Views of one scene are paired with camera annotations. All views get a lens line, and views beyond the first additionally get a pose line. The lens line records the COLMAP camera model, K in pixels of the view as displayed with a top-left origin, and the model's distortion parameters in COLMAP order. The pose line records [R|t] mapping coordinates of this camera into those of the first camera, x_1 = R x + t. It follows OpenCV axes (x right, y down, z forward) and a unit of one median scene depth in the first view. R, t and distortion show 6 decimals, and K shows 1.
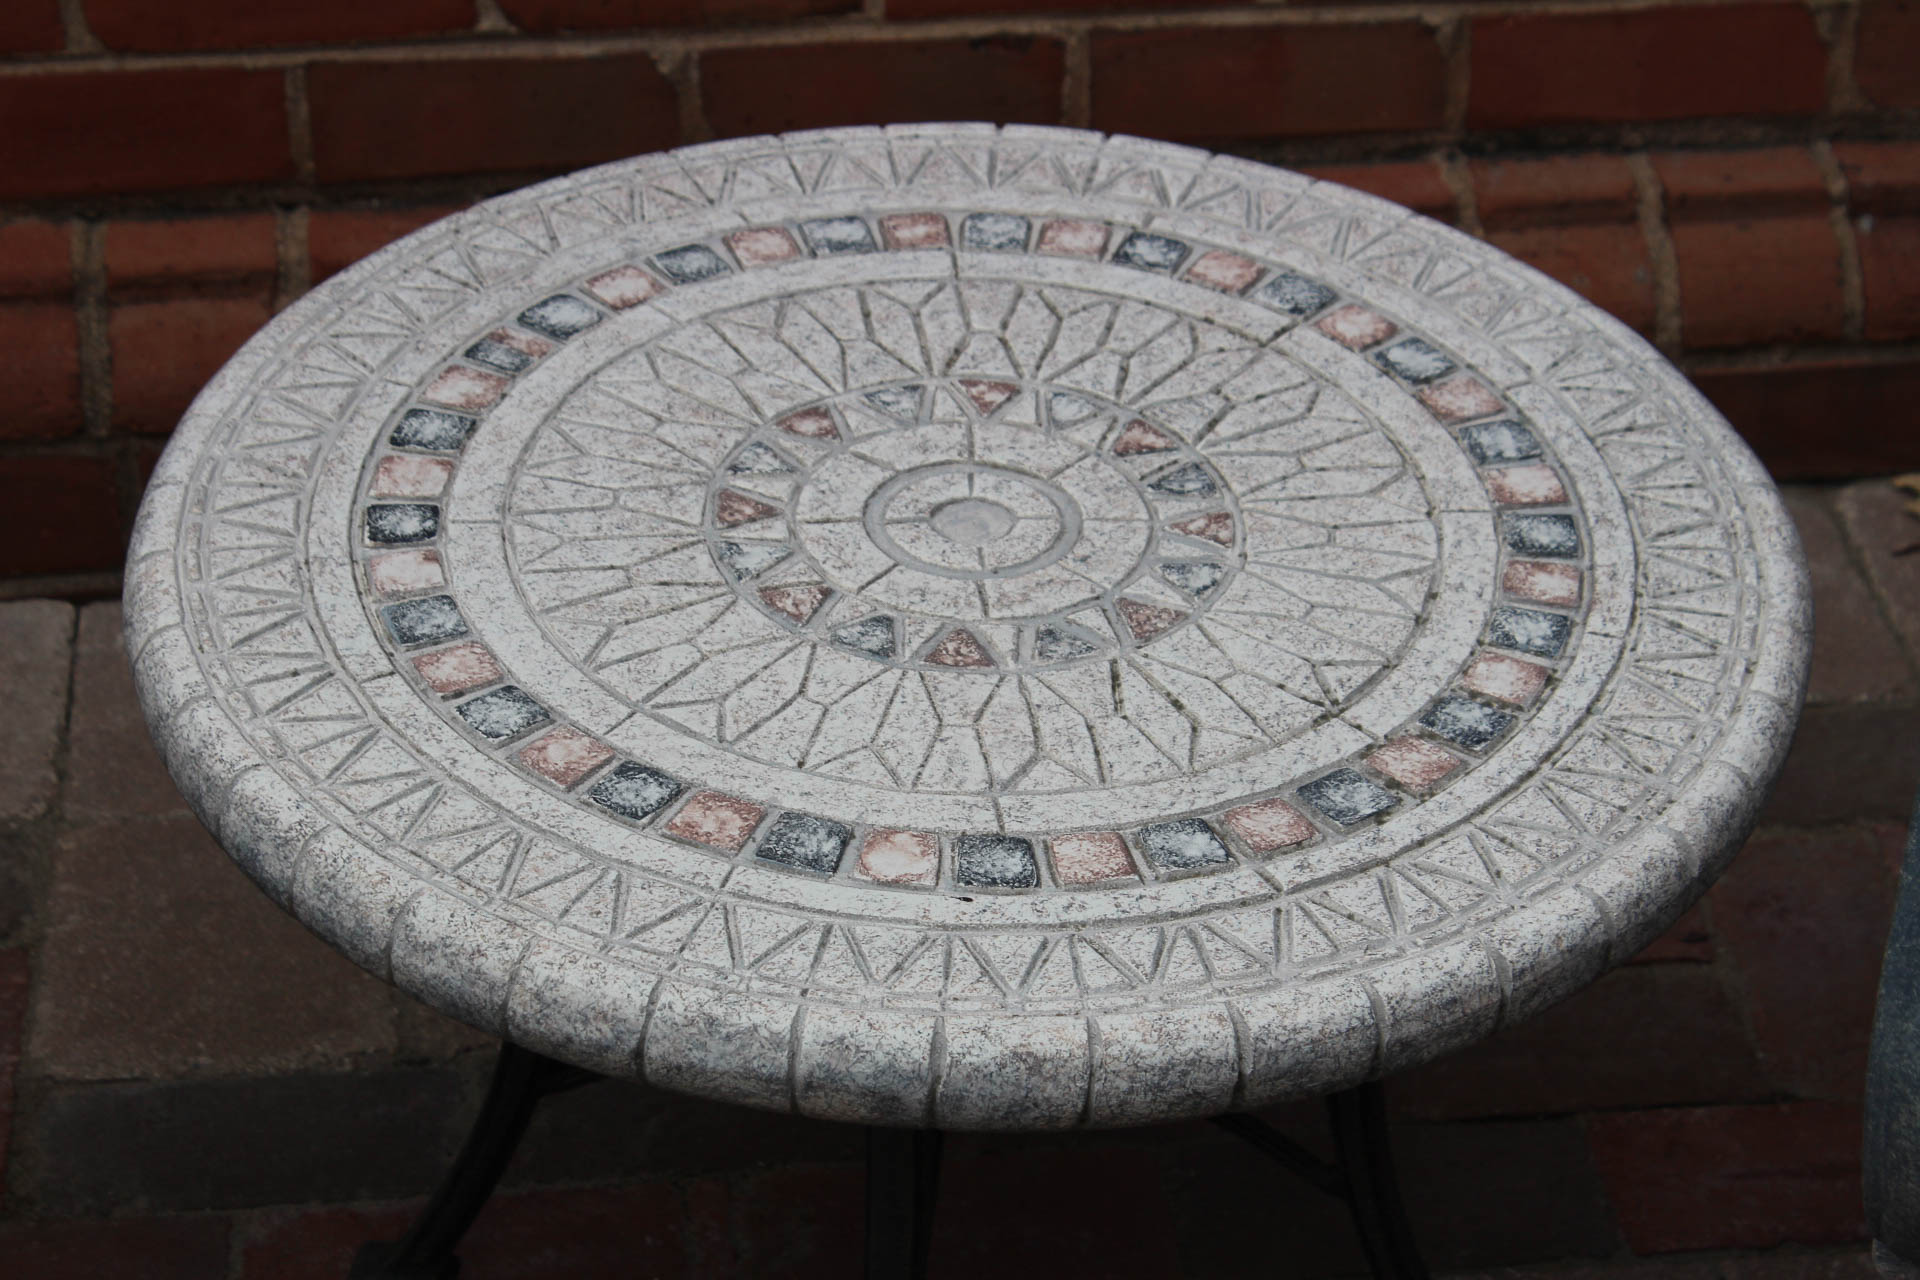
lens RADIAL K [[4521.0, 0, 960.0], [0, 4521.0, 640.0], [0, 0, 1]] dist [0.068058, 0.305504]
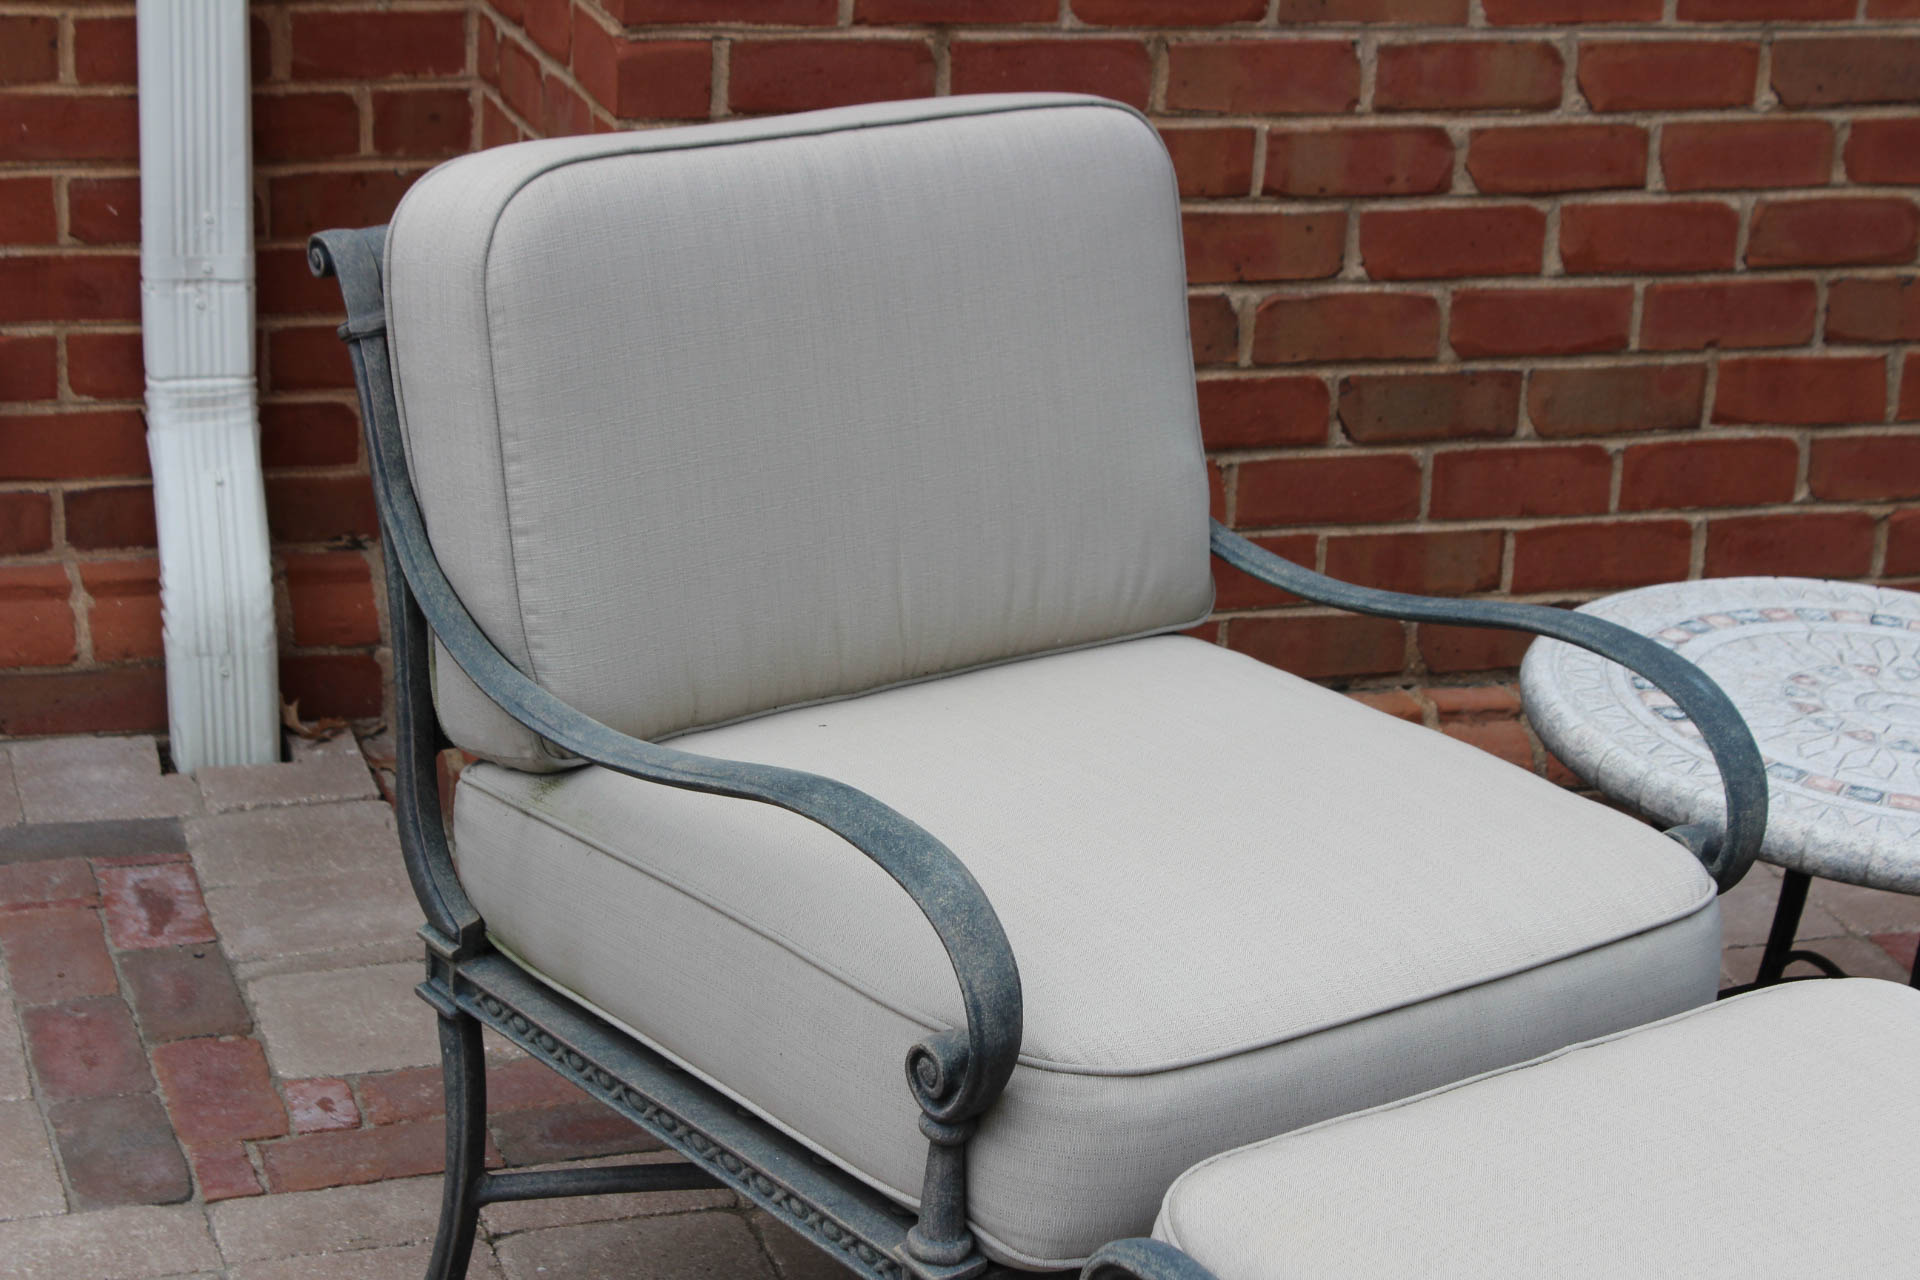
lens RADIAL K [[3944.7, 0, 960.0], [0, 3944.7, 640.0], [0, 0, 1]] dist [0.004089, 0.233102]
pose [[0.976984, -0.019927, 0.212380, -0.955585], [0.068426, 0.972289, -0.223544, 0.378393], [-0.202041, 0.232931, 0.951274, -0.832195]]
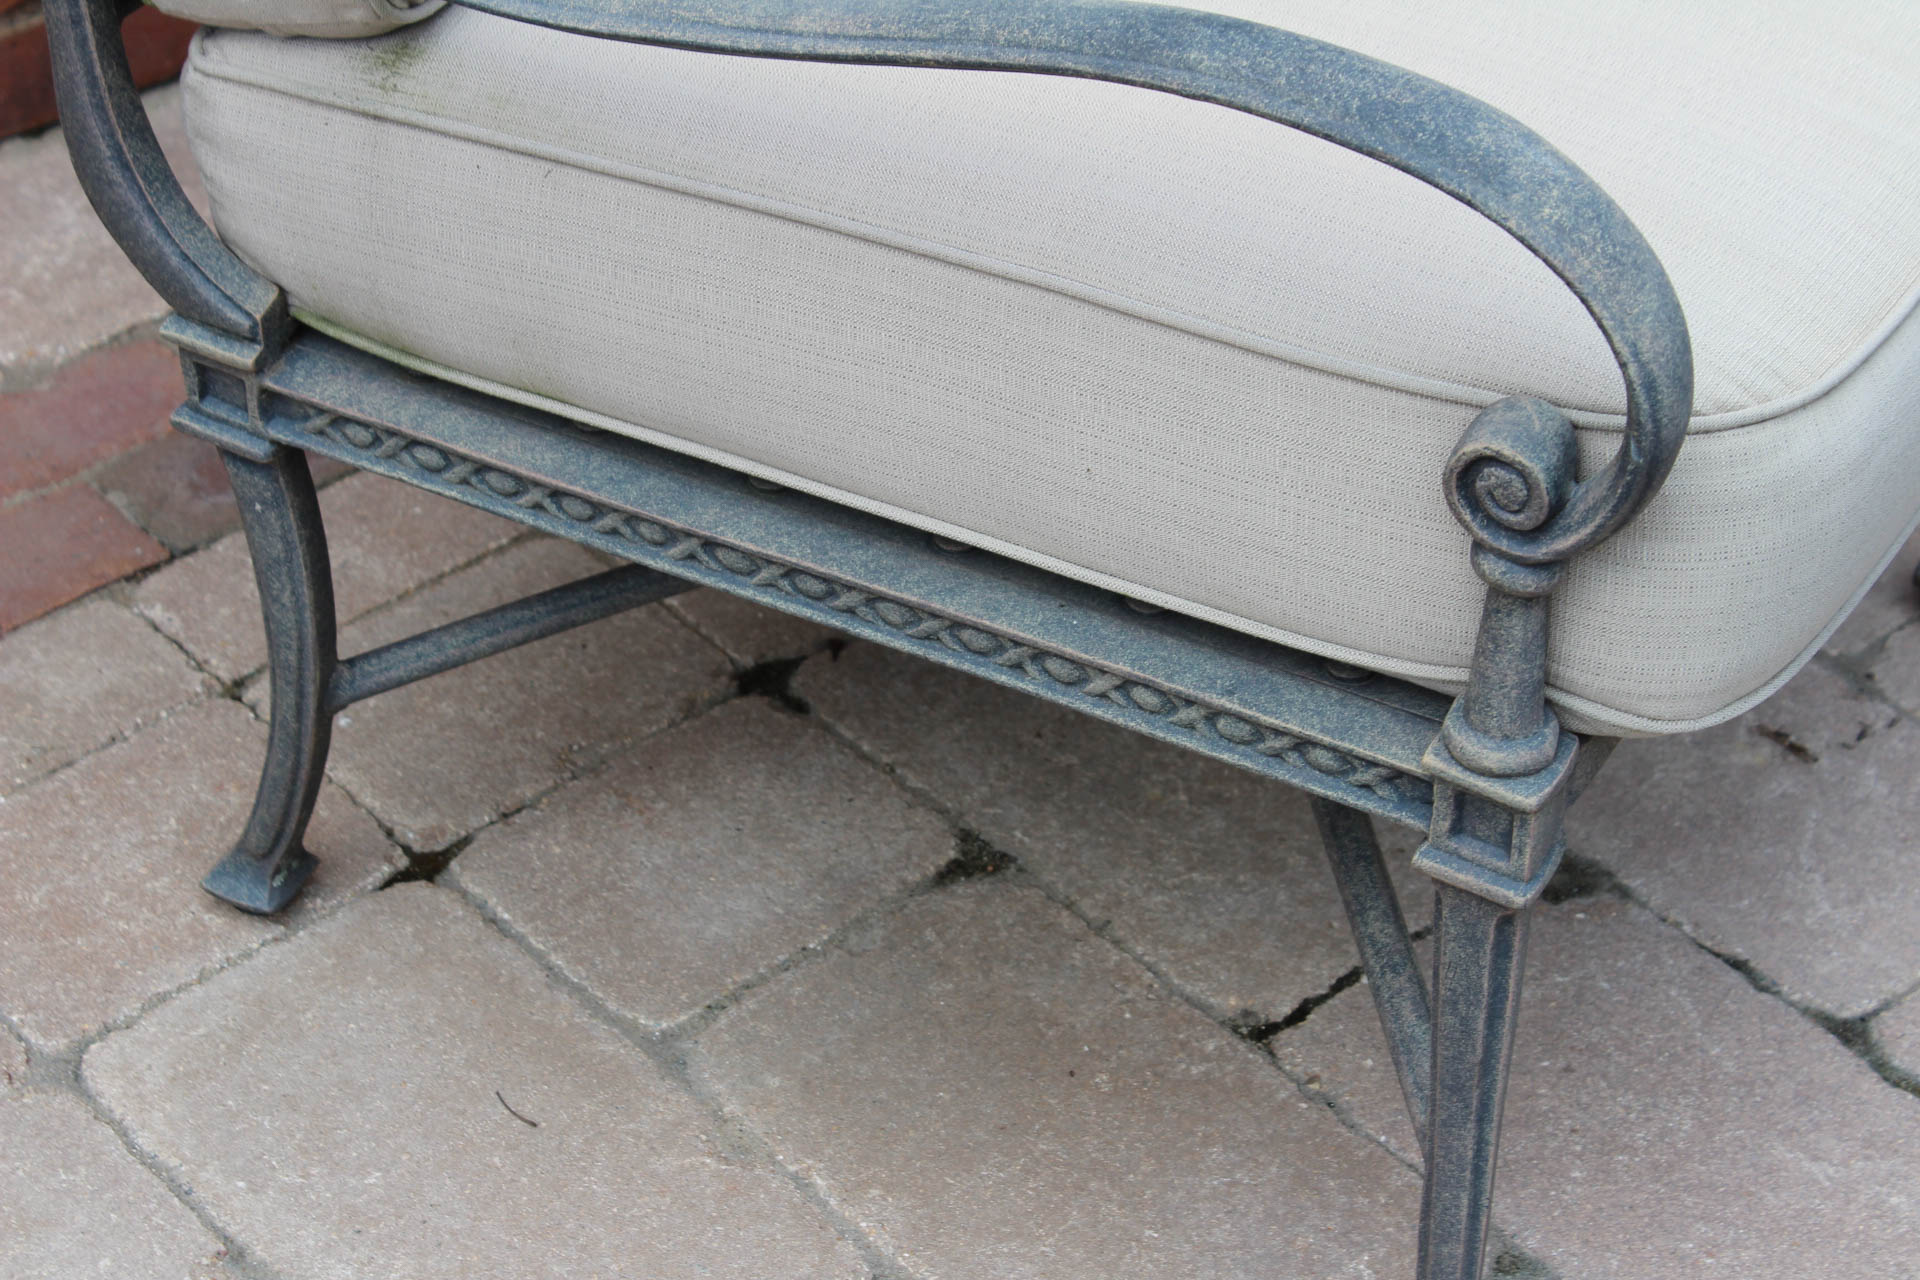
lens RADIAL K [[4012.6, 0, 960.0], [0, 4012.6, 640.0], [0, 0, 1]] dist [0.046405, 0.160269]
pose [[0.824017, -0.356278, 0.440524, -1.153398], [0.313819, 0.934380, 0.168677, 0.032834], [-0.471713, -0.000748, 0.881752, -0.040320]]
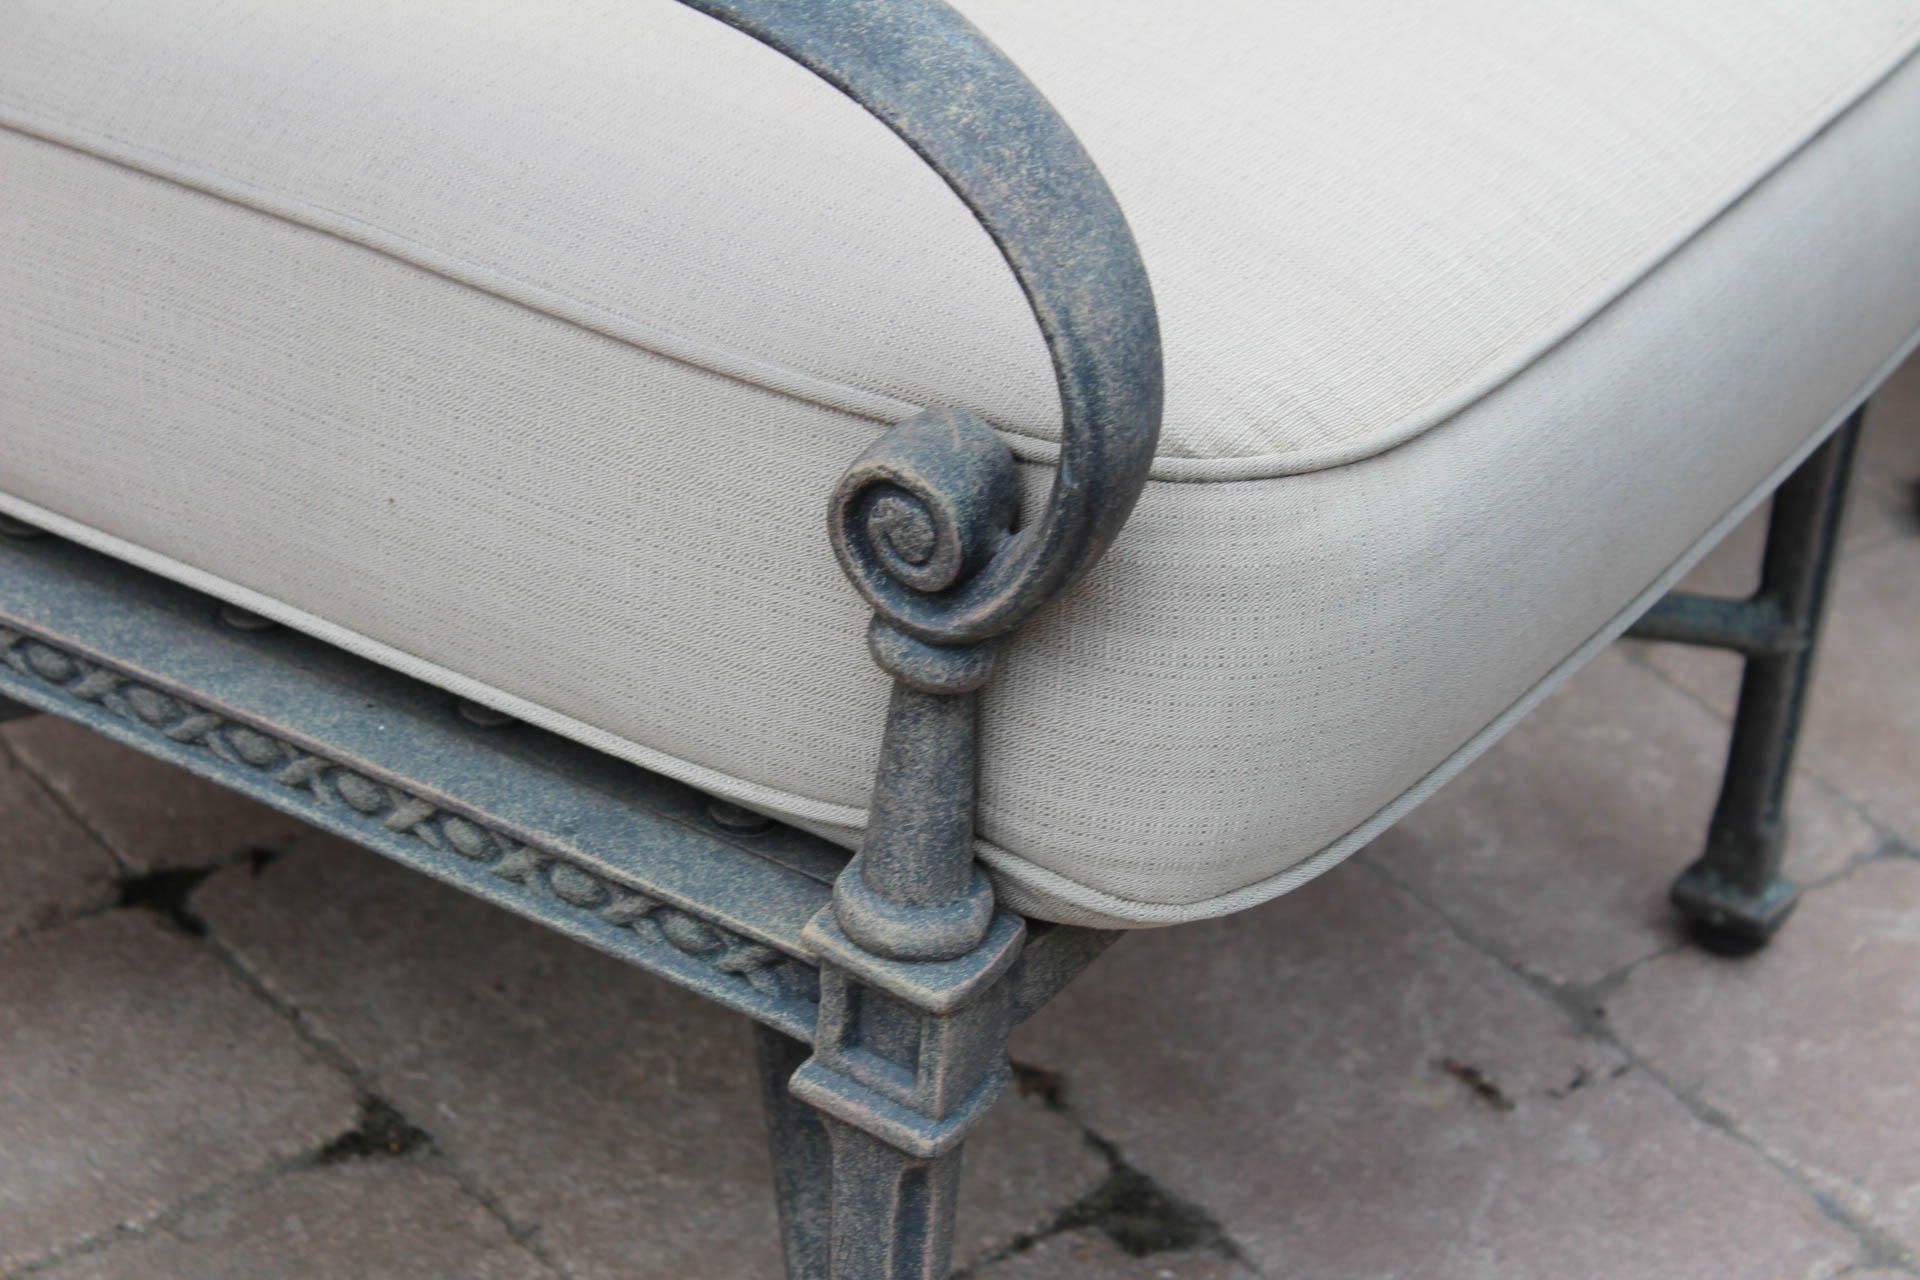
lens RADIAL K [[4521.0, 0, 960.0], [0, 4521.0, 640.0], [0, 0, 1]] dist [0.068058, 0.305504]
pose [[0.845381, -0.230796, 0.481730, -0.985357], [0.229651, 0.971275, 0.062325, 0.167273], [-0.482277, 0.057942, 0.874101, 0.065160]]
